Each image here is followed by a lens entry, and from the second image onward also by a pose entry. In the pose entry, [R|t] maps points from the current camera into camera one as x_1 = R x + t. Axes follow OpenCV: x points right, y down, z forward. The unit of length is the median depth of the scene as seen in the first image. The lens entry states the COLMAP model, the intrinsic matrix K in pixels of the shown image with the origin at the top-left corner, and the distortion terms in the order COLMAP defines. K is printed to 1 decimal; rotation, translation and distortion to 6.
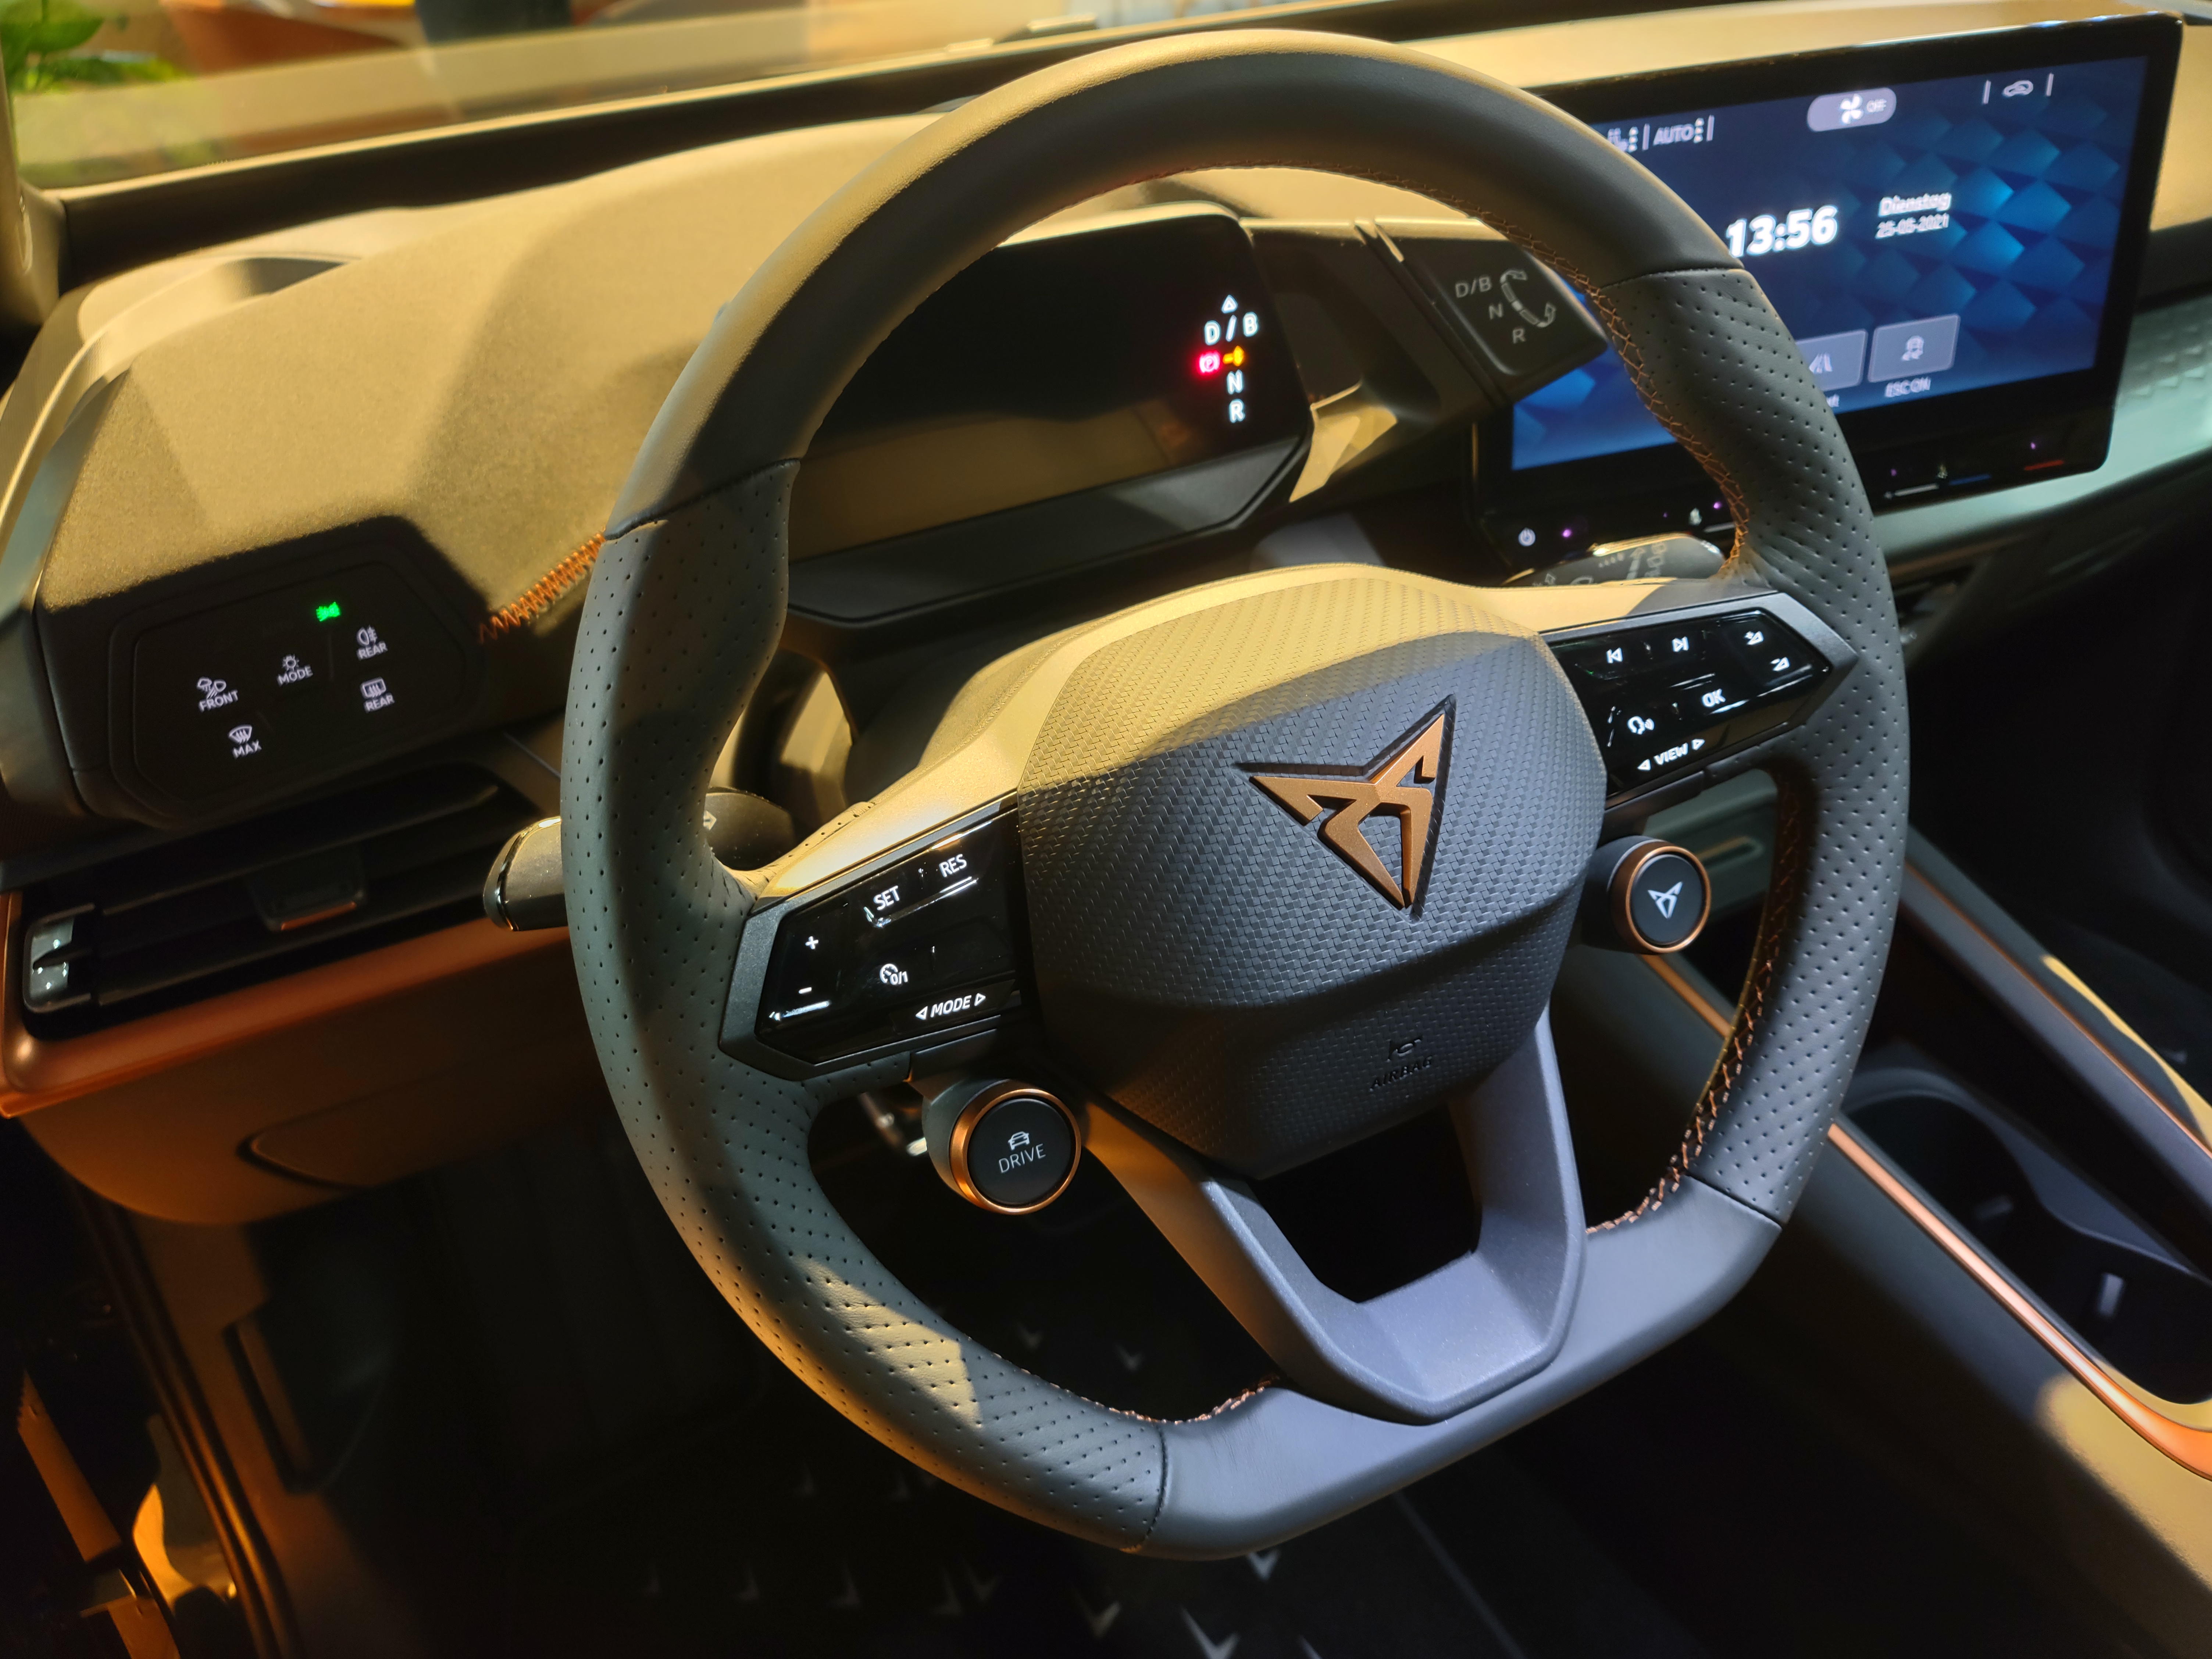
lens RADIAL K [[1618.5, 0, 1127.9], [0, 1618.5, 796.0], [0, 0, 1]] dist [0.031827, -0.029642]
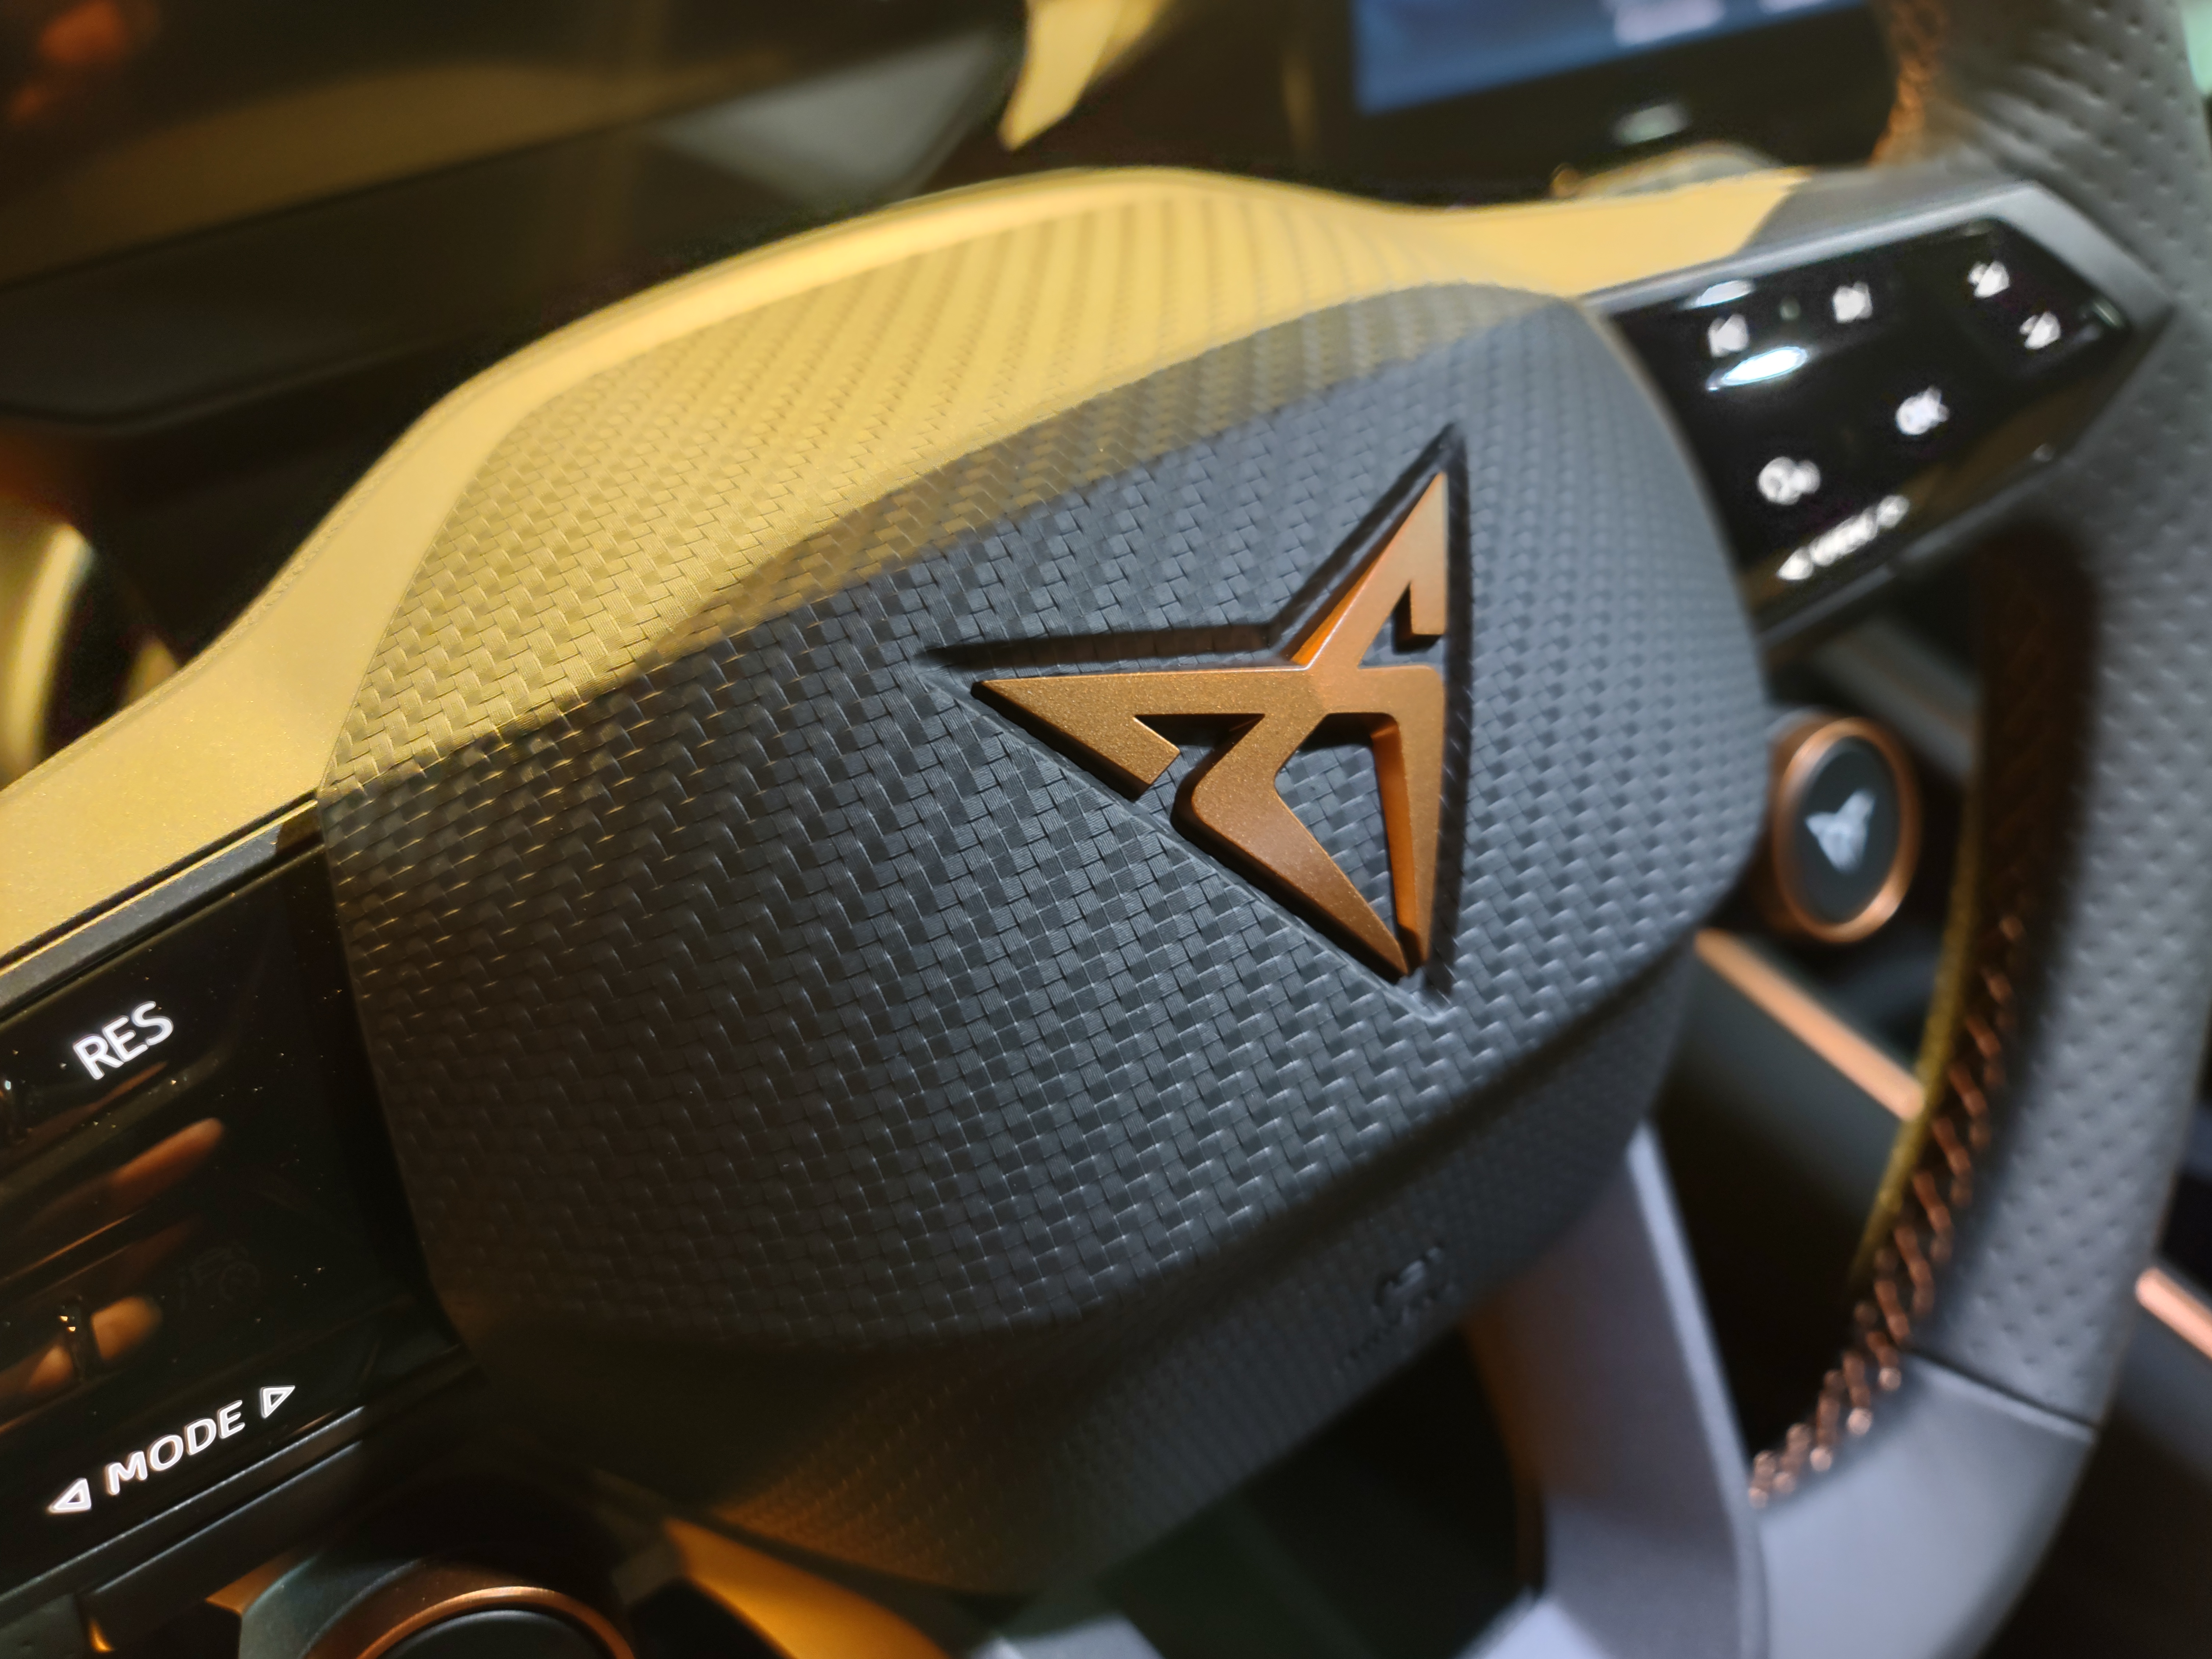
lens RADIAL K [[1691.8, 0, 1100.6], [0, 1691.8, 811.1], [0, 0, 1]] dist [-0.012671, -0.015883]
pose [[0.985933, -0.114152, 0.122091, 0.045751], [0.104121, 0.990872, 0.085627, -0.010900], [-0.130752, -0.071710, 0.988818, 0.525151]]
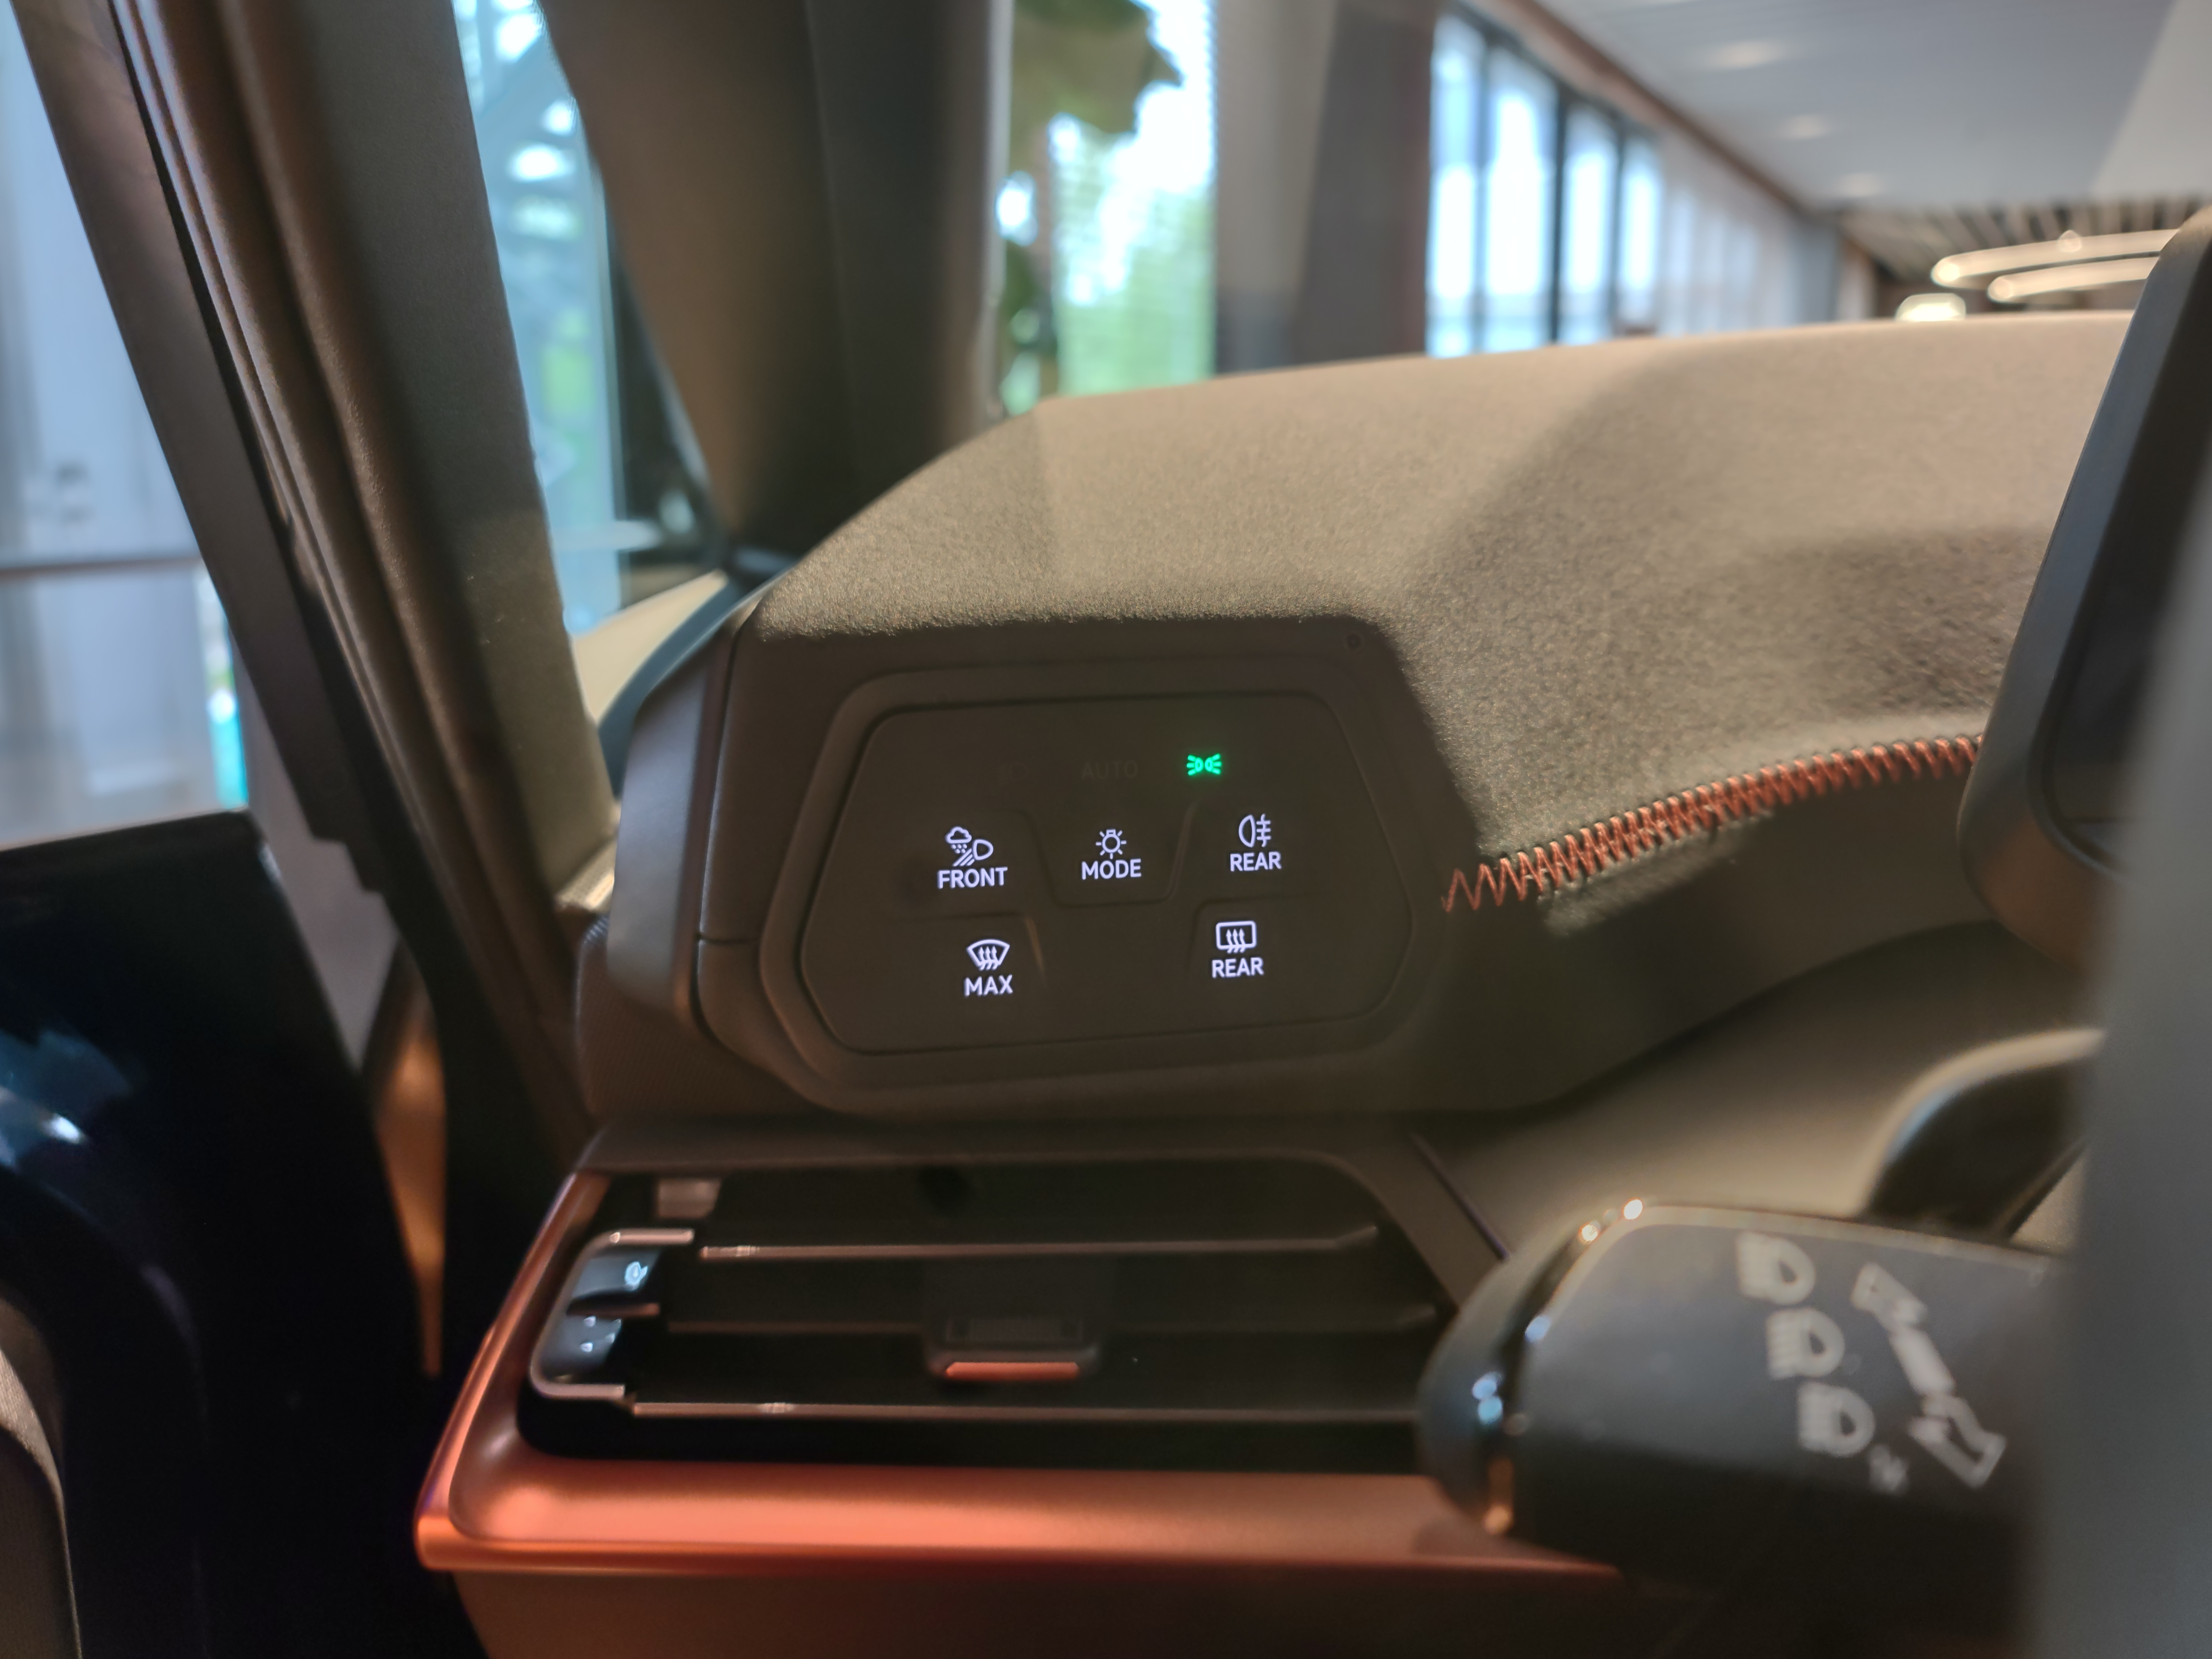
lens RADIAL K [[1691.8, 0, 1109.5], [0, 1691.8, 820.6], [0, 0, 1]] dist [-0.012671, -0.015883]
pose [[0.864276, 0.134680, -0.484652, -0.271640], [-0.296100, 0.915091, -0.273738, 0.061094], [0.406634, 0.380091, 0.830771, 0.585111]]
